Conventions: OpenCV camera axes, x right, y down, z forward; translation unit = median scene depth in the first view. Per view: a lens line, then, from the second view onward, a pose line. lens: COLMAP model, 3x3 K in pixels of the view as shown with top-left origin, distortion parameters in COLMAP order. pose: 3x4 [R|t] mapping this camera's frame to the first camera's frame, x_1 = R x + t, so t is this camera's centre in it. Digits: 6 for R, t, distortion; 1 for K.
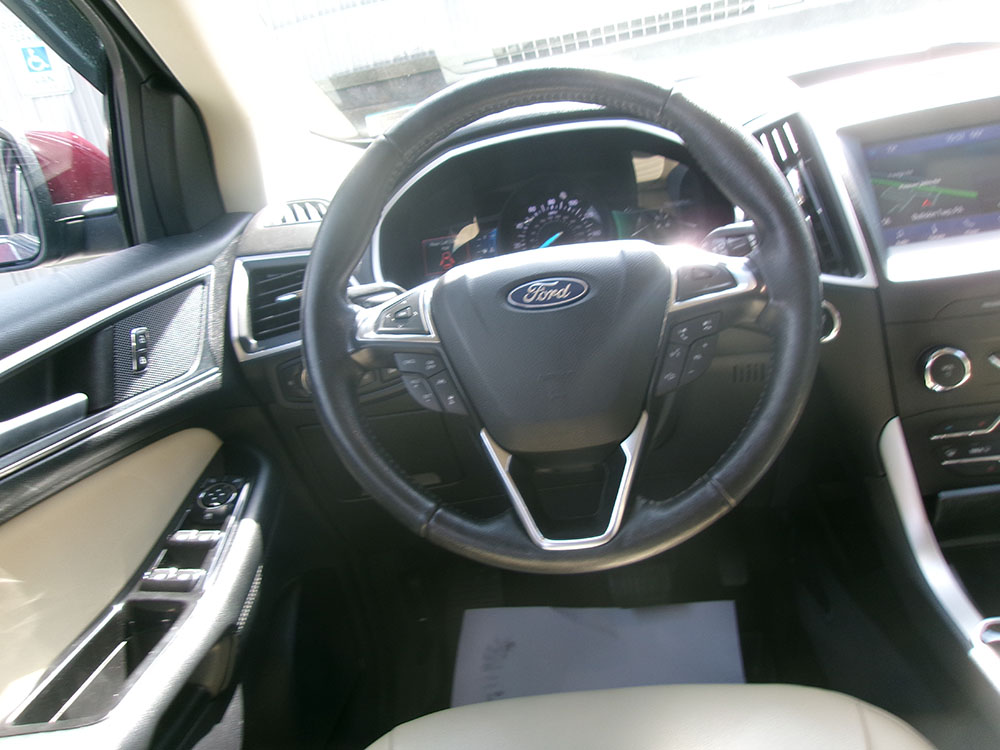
lens RADIAL K [[773.1, 0, 500.0], [0, 773.1, 375.0], [0, 0, 1]] dist [0.005172, 0.001464]
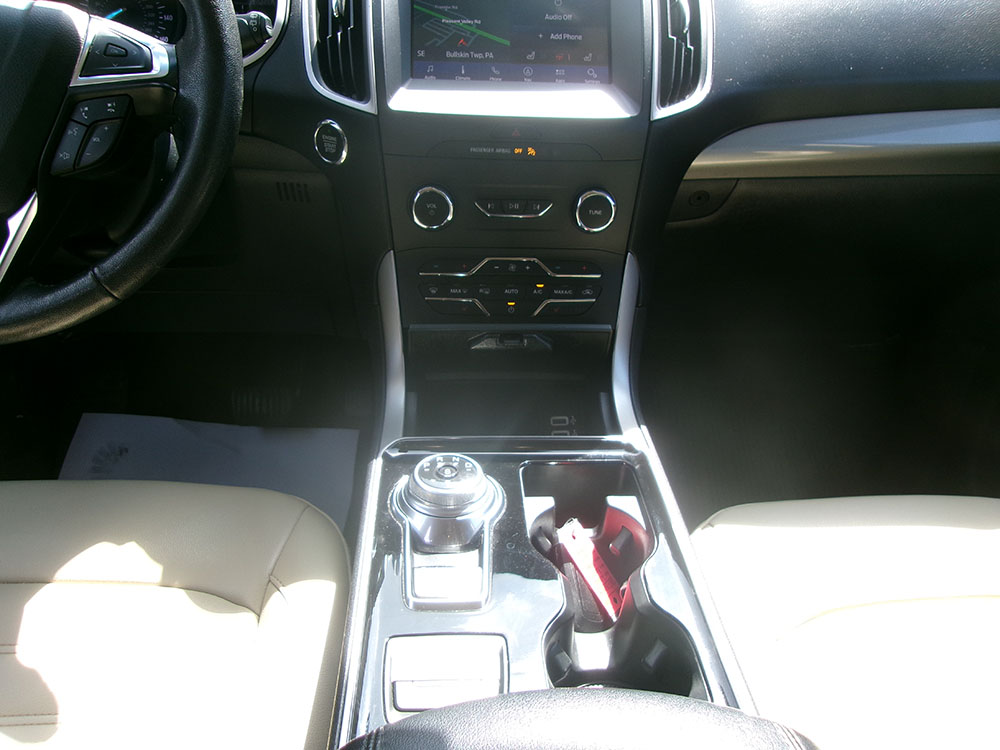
lens RADIAL K [[773.1, 0, 500.0], [0, 773.1, 375.0], [0, 0, 1]] dist [0.005172, 0.001464]
pose [[0.966315, 0.104494, 0.235195, 0.439579], [-0.148749, 0.972527, 0.179066, 0.010195], [-0.210022, -0.208019, 0.955311, -0.056815]]
